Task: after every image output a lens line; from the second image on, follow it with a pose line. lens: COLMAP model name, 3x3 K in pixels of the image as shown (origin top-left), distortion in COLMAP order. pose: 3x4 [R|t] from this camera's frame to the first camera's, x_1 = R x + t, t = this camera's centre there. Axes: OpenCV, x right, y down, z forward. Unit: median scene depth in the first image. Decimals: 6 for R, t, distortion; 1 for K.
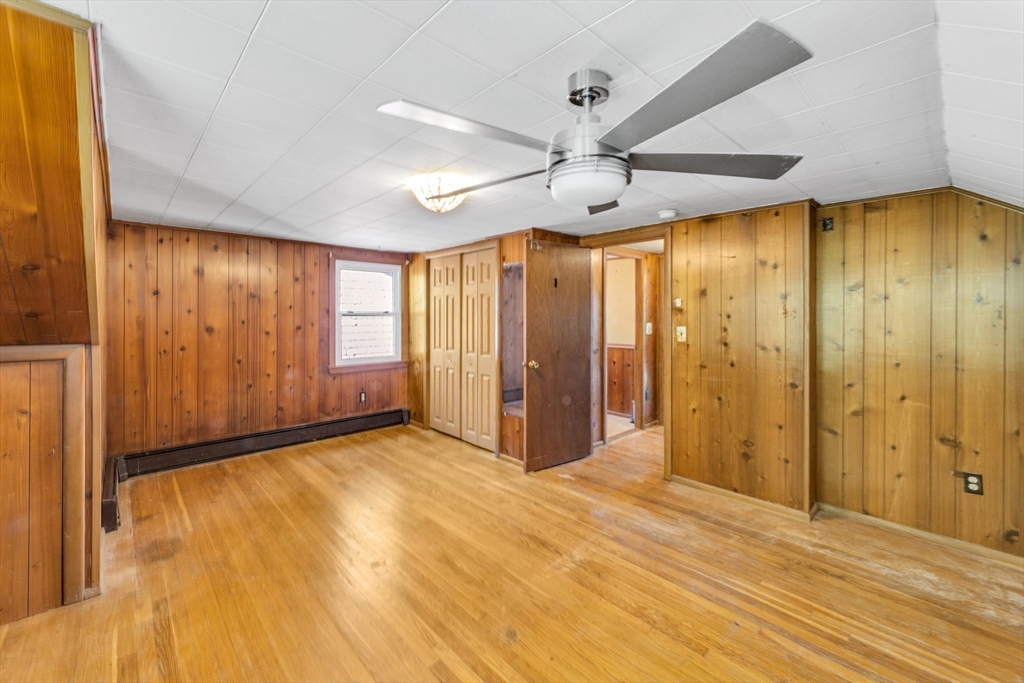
lens RADIAL K [[445.9, 0, 521.2], [0, 445.9, 314.1], [0, 0, 1]] dist [-0.000078, 0.000187]
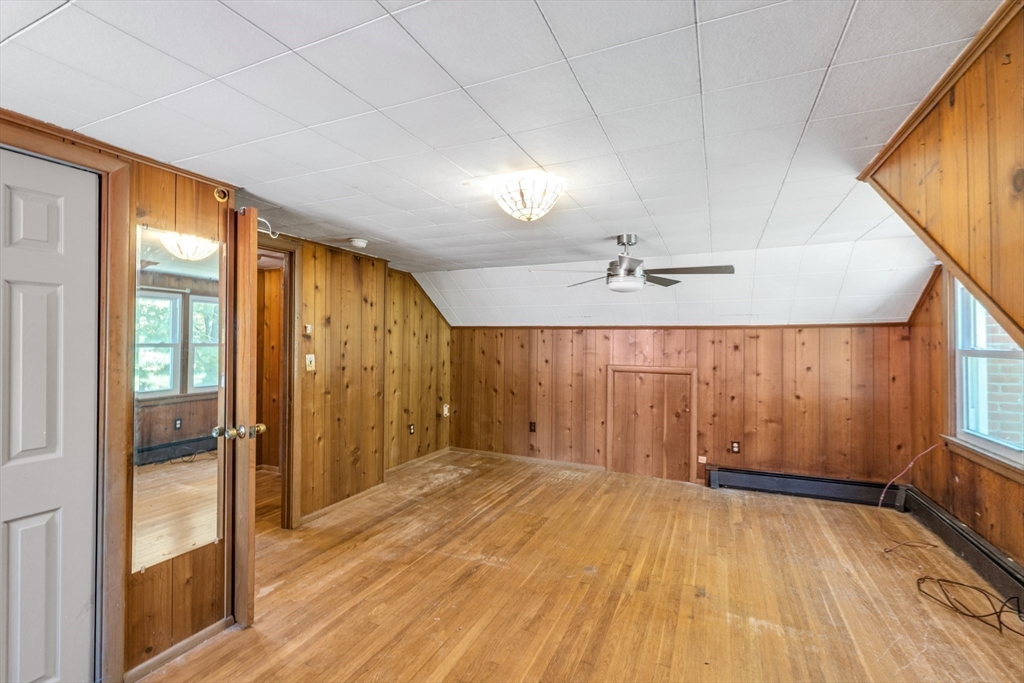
lens RADIAL K [[445.9, 0, 515.0], [0, 445.9, 339.2], [0, 0, 1]] dist [-0.000078, 0.000187]
pose [[-0.390369, 0.001402, 0.920657, -0.834891], [-0.006055, 0.999973, -0.004090, -0.003856], [-0.920639, -0.007171, -0.390350, 1.197004]]
